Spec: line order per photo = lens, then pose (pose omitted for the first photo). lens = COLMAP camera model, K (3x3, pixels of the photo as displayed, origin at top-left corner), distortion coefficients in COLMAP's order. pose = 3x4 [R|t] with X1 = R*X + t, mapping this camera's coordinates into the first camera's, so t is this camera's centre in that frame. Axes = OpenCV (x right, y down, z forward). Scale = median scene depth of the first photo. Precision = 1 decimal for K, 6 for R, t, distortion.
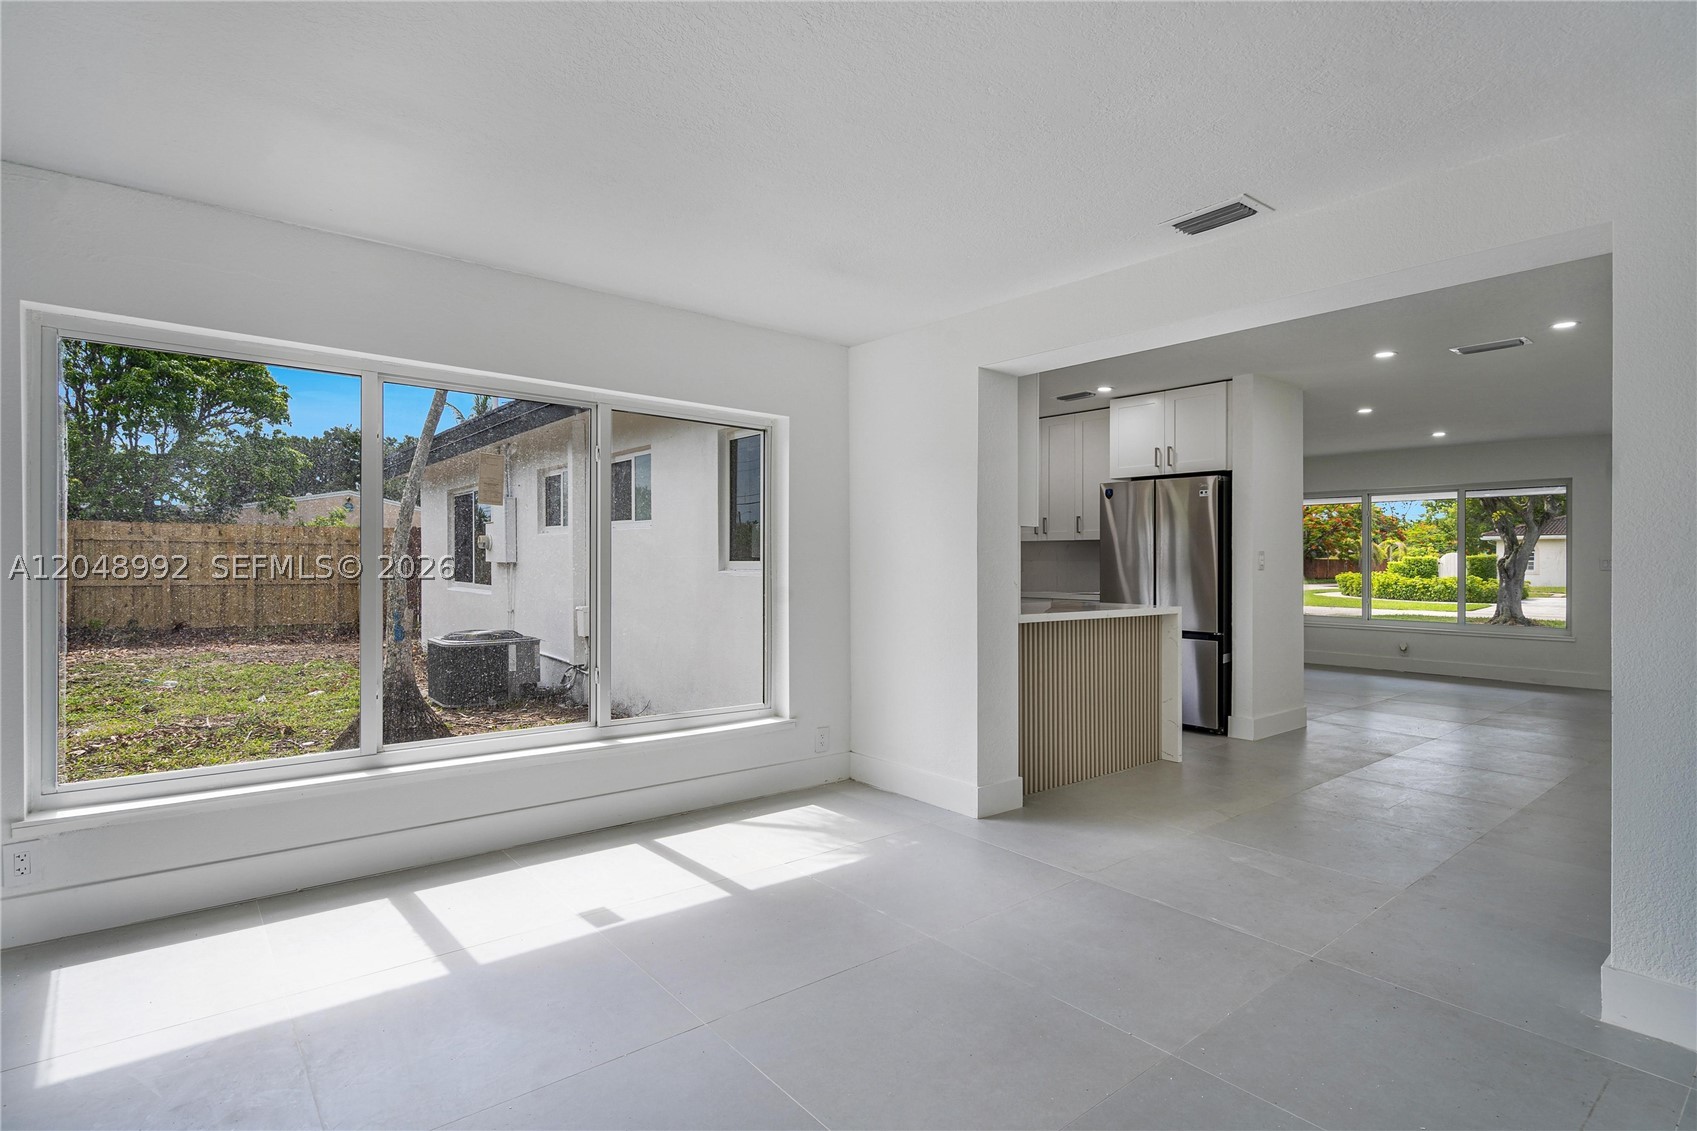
lens RADIAL K [[866.7, 0, 844.4], [0, 866.7, 562.4], [0, 0, 1]] dist [0.004211, 0.002093]
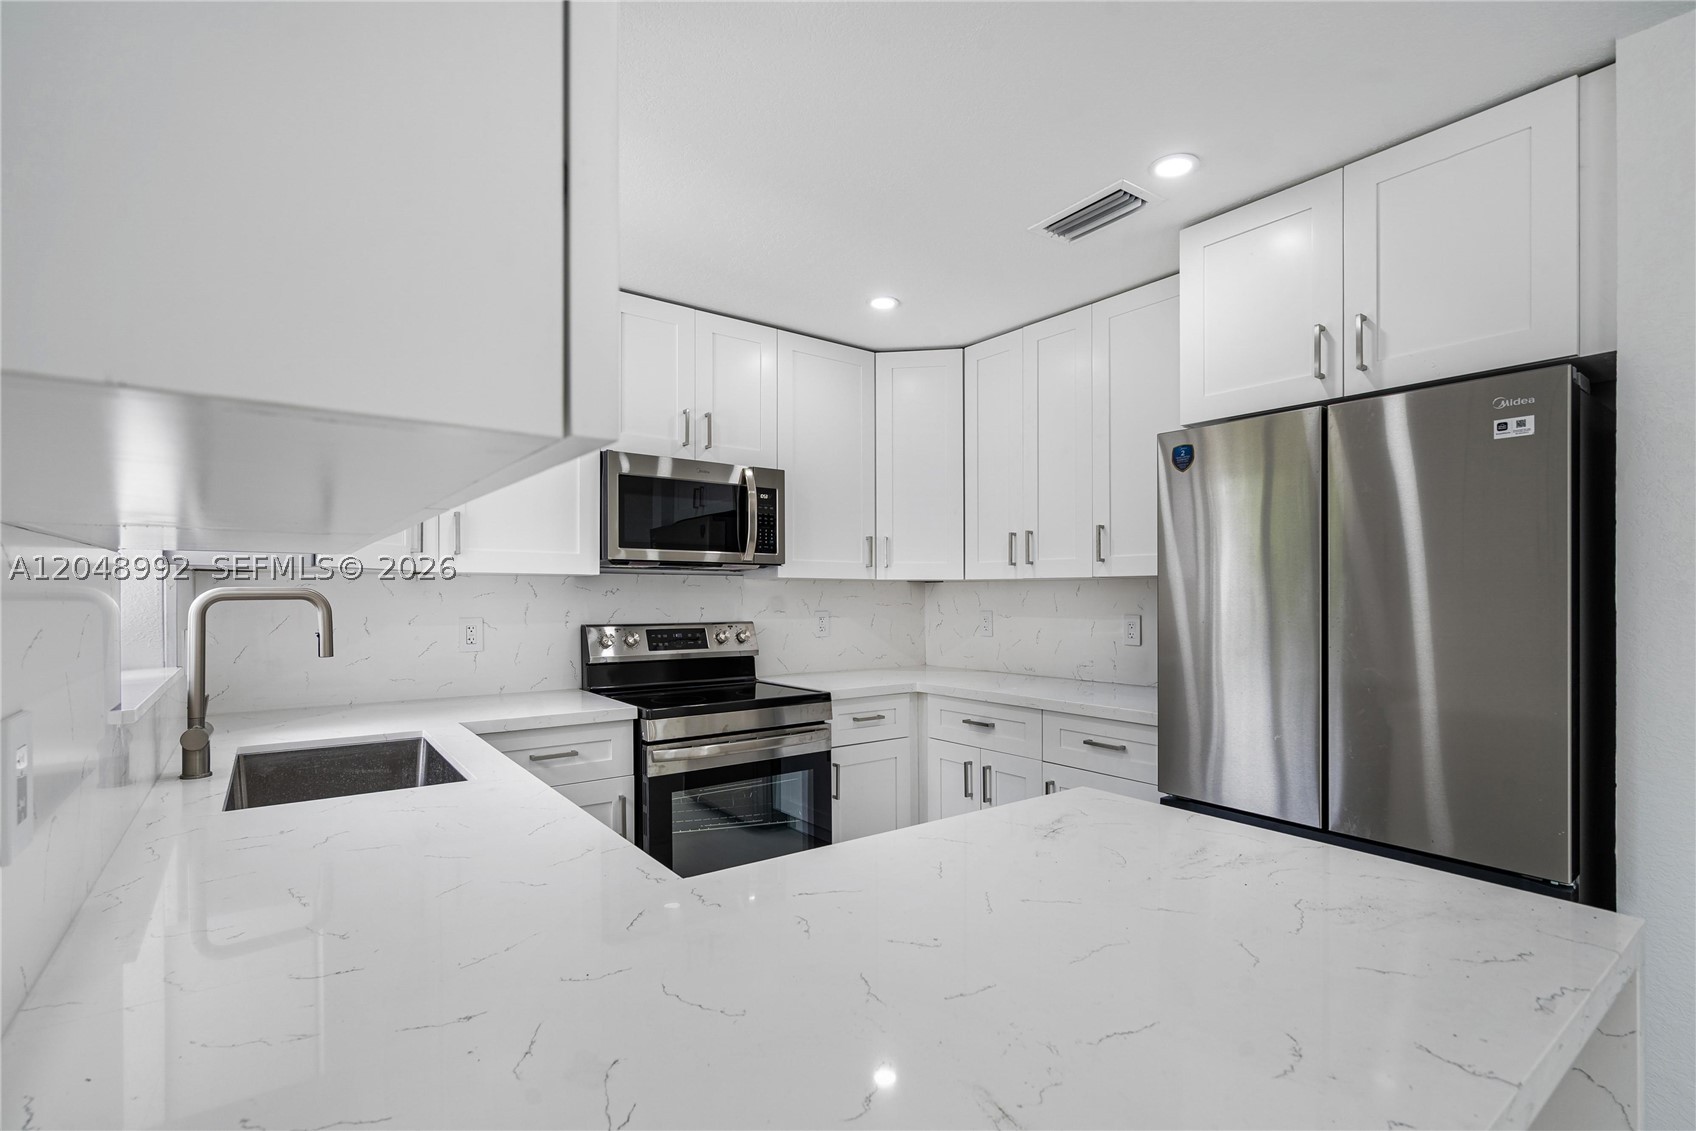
lens RADIAL K [[780.3, 0, 817.5], [0, 780.3, 582.7], [0, 0, 1]] dist [-0.004975, -0.001342]
pose [[0.996799, 0.003480, -0.079868, 0.173481], [-0.005083, 0.999789, -0.019886, -0.015974], [0.079782, 0.020228, 0.996607, 0.652307]]
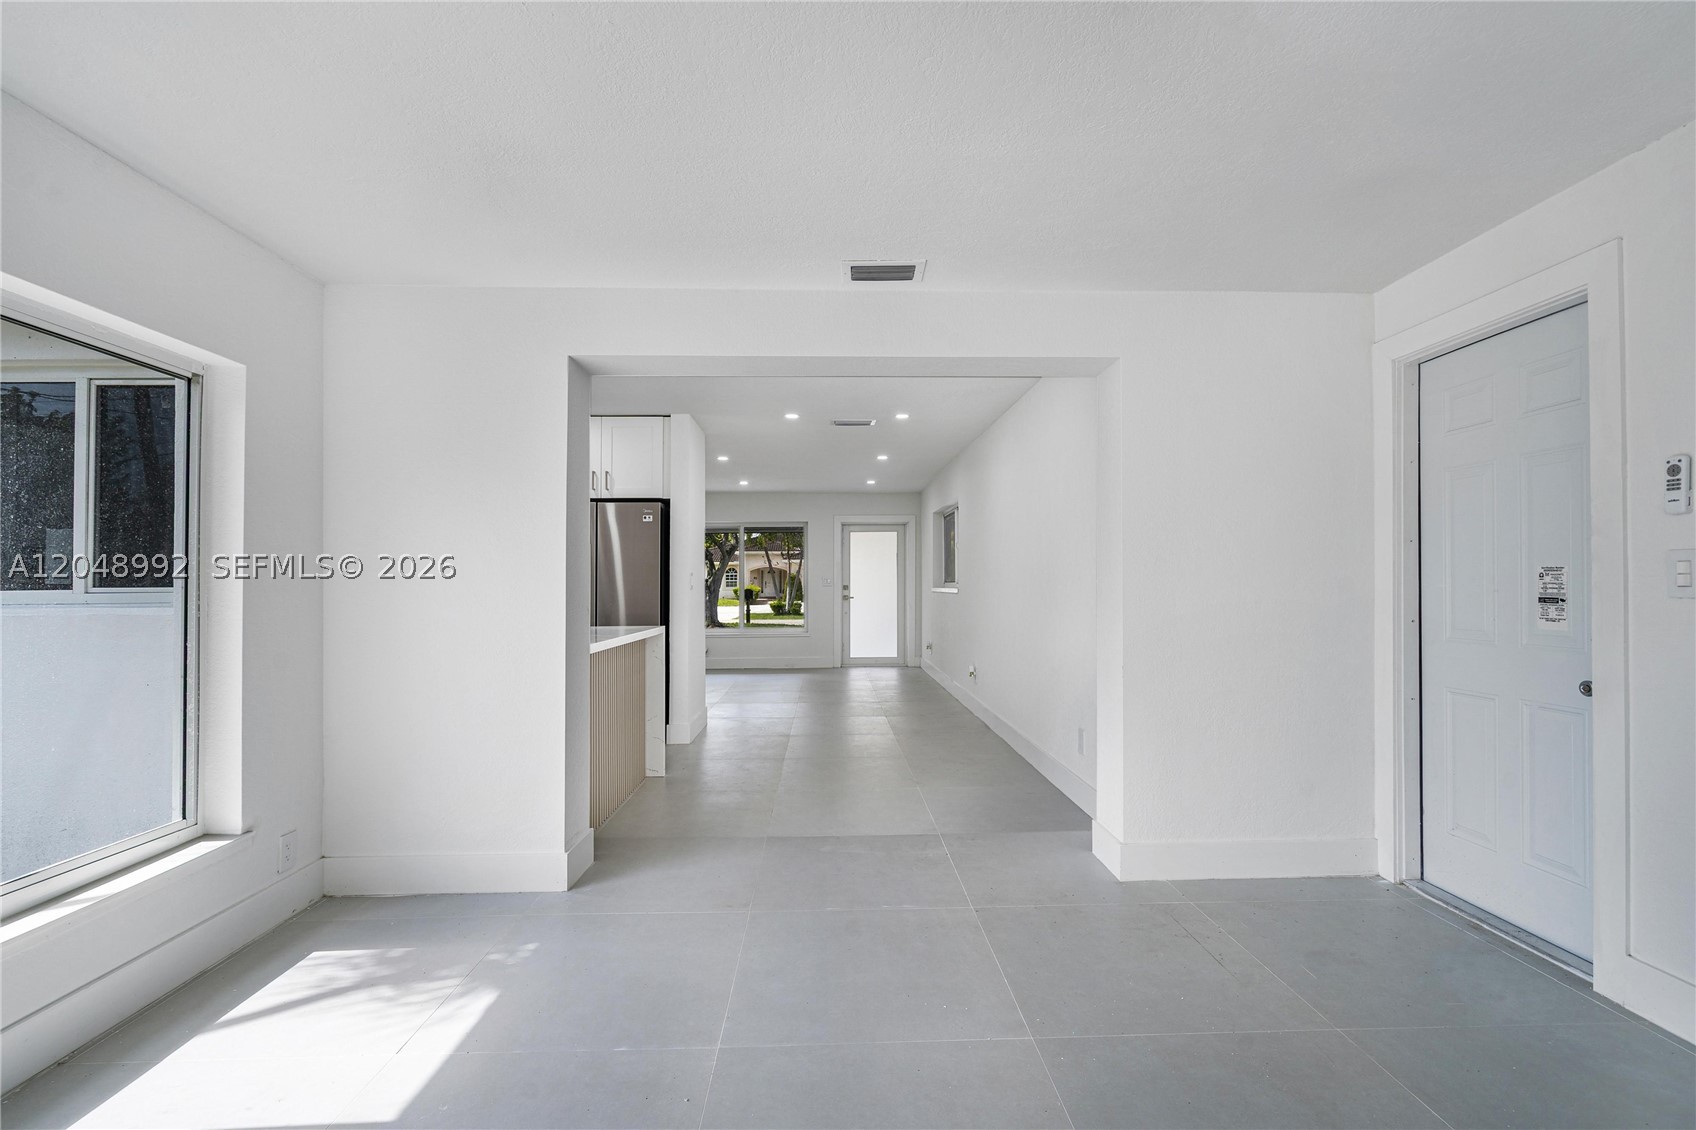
lens RADIAL K [[780.3, 0, 867.1], [0, 780.3, 561.0], [0, 0, 1]] dist [-0.004975, -0.001342]
pose [[0.595197, 0.011145, 0.803503, -0.180359], [0.012873, 0.999643, -0.023401, -0.001108], [-0.803477, 0.024272, 0.594841, 0.200259]]
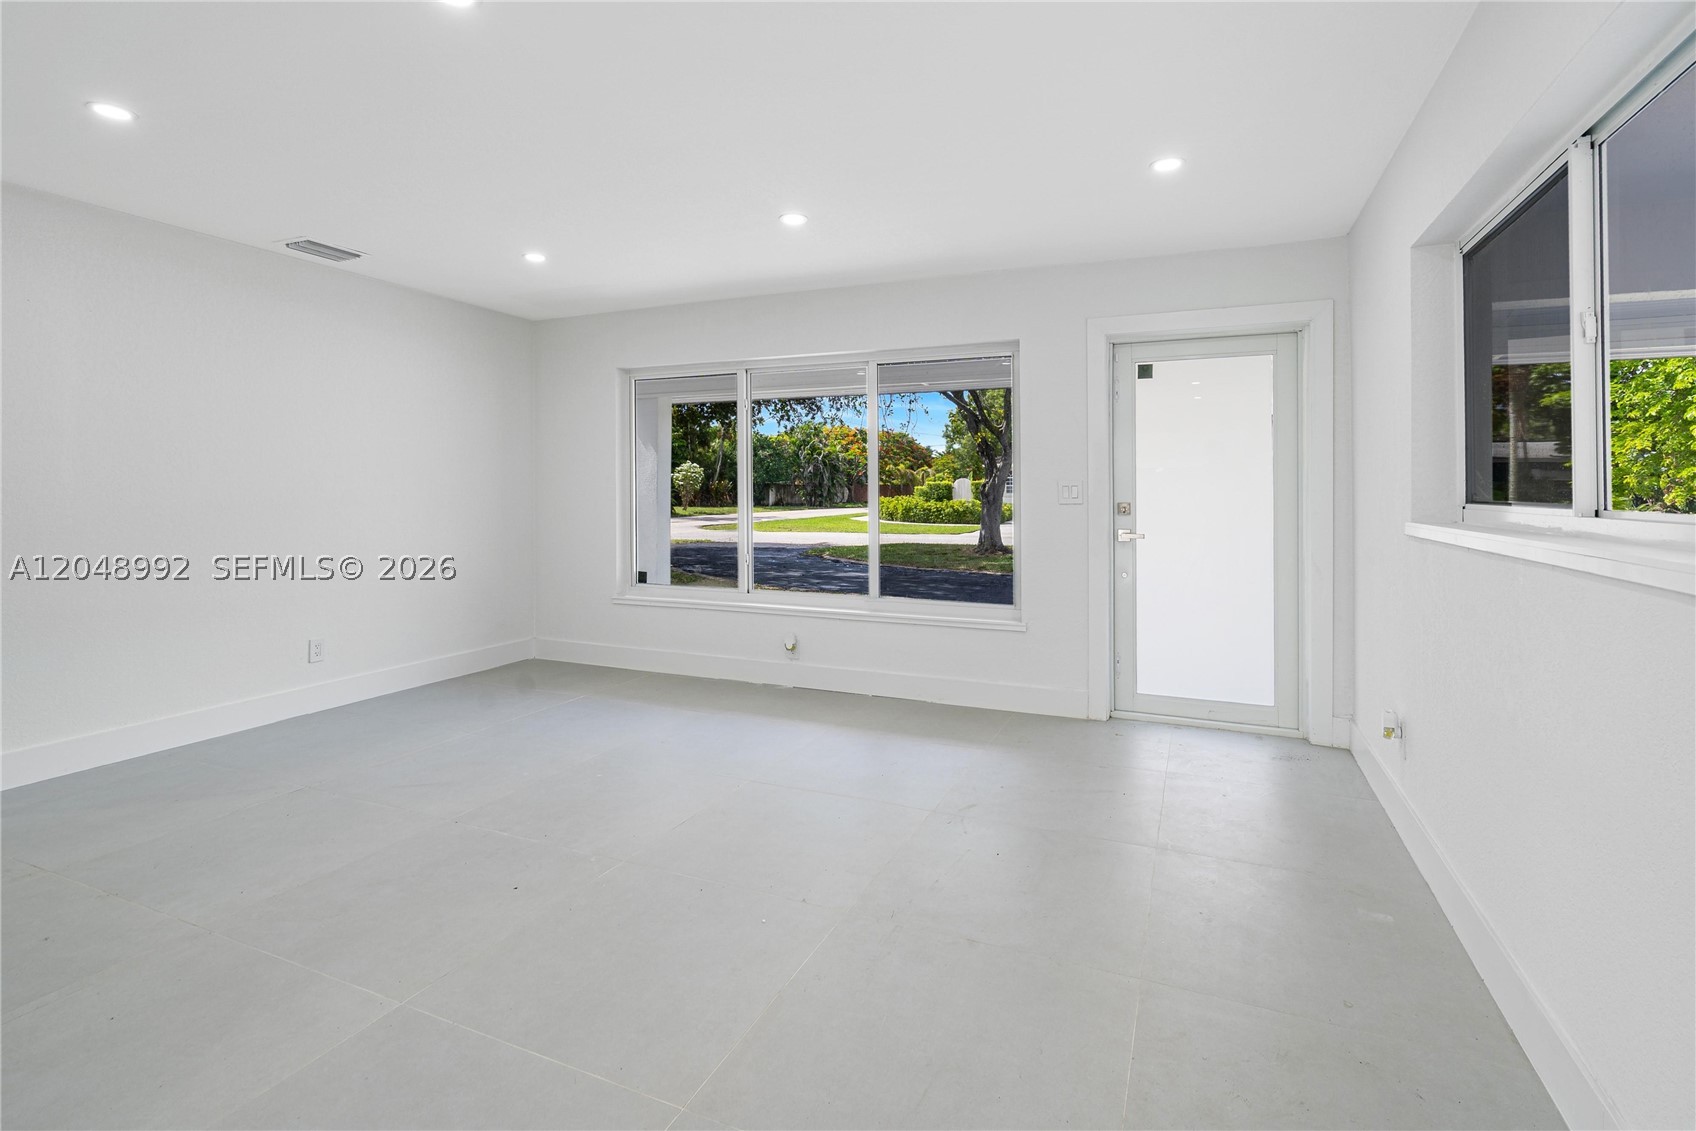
lens RADIAL K [[780.3, 0, 892.3], [0, 780.3, 473.4], [0, 0, 1]] dist [-0.004975, -0.001342]
pose [[0.878175, 0.004458, 0.478319, 0.670892], [0.004358, 0.999840, -0.017321, -0.002617], [-0.478320, 0.017295, 0.878015, 0.767139]]
